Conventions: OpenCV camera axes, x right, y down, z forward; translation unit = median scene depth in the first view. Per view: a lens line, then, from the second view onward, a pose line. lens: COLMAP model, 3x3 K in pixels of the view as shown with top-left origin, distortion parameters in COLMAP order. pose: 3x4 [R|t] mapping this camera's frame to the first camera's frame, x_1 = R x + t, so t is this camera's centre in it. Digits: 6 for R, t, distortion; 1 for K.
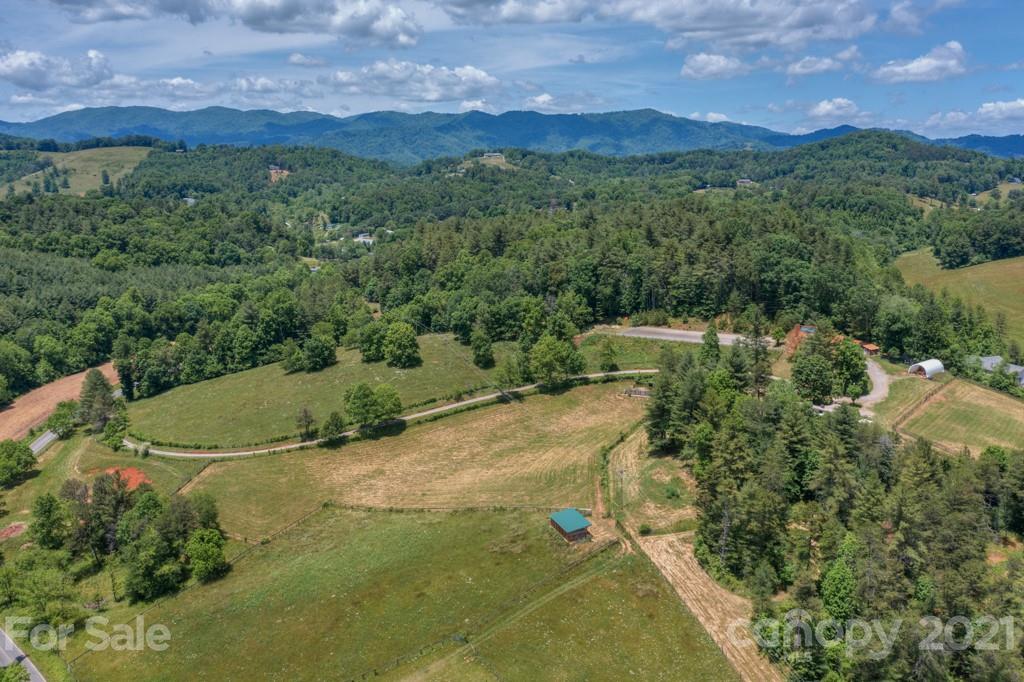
lens RADIAL K [[905.3, 0, 545.6], [0, 905.3, 340.4], [0, 0, 1]] dist [-0.031239, -0.005779]
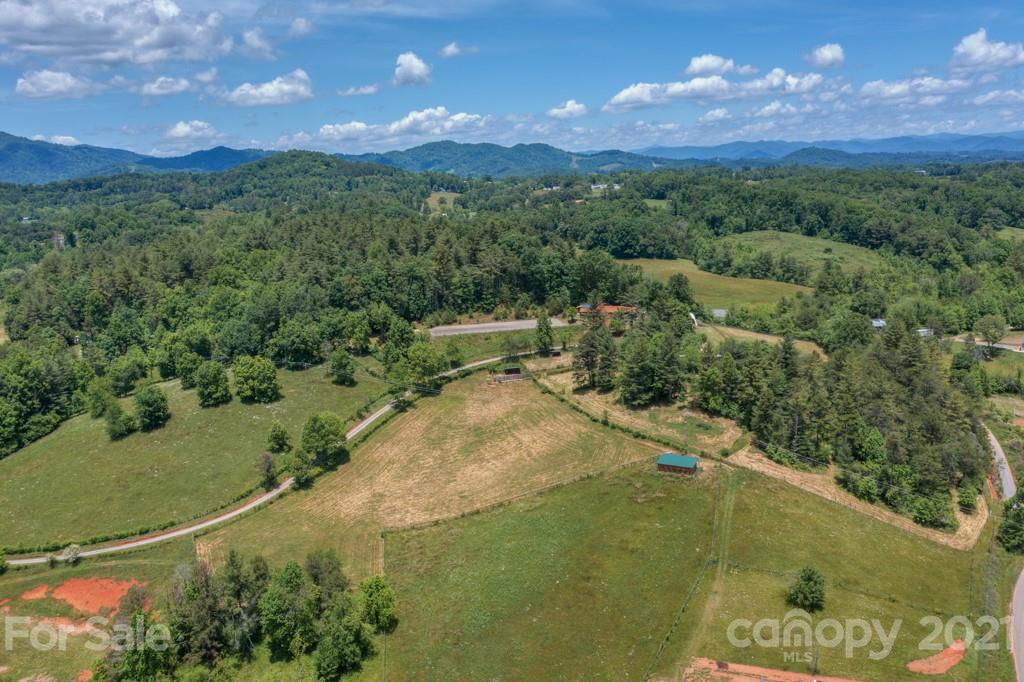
lens RADIAL K [[905.3, 0, 545.6], [0, 905.3, 340.4], [0, 0, 1]] dist [-0.031239, -0.005779]
pose [[0.737404, -0.145658, 0.659560, -0.098680], [0.161308, 0.986193, 0.037445, -0.003727], [-0.655908, 0.078780, 0.750719, 0.021834]]
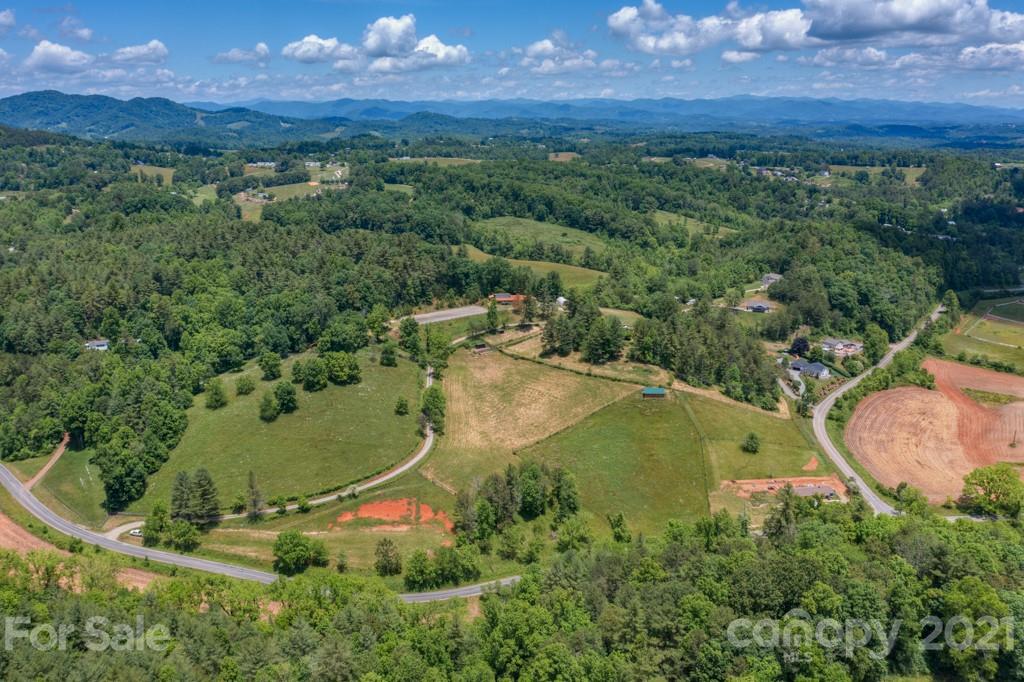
lens RADIAL K [[905.3, 0, 545.6], [0, 905.3, 340.4], [0, 0, 1]] dist [-0.031239, -0.005779]
pose [[0.334175, -0.235417, 0.912637, -0.229727], [0.170880, 0.967389, 0.186970, -0.042336], [-0.926891, 0.093470, 0.363505, 0.048120]]
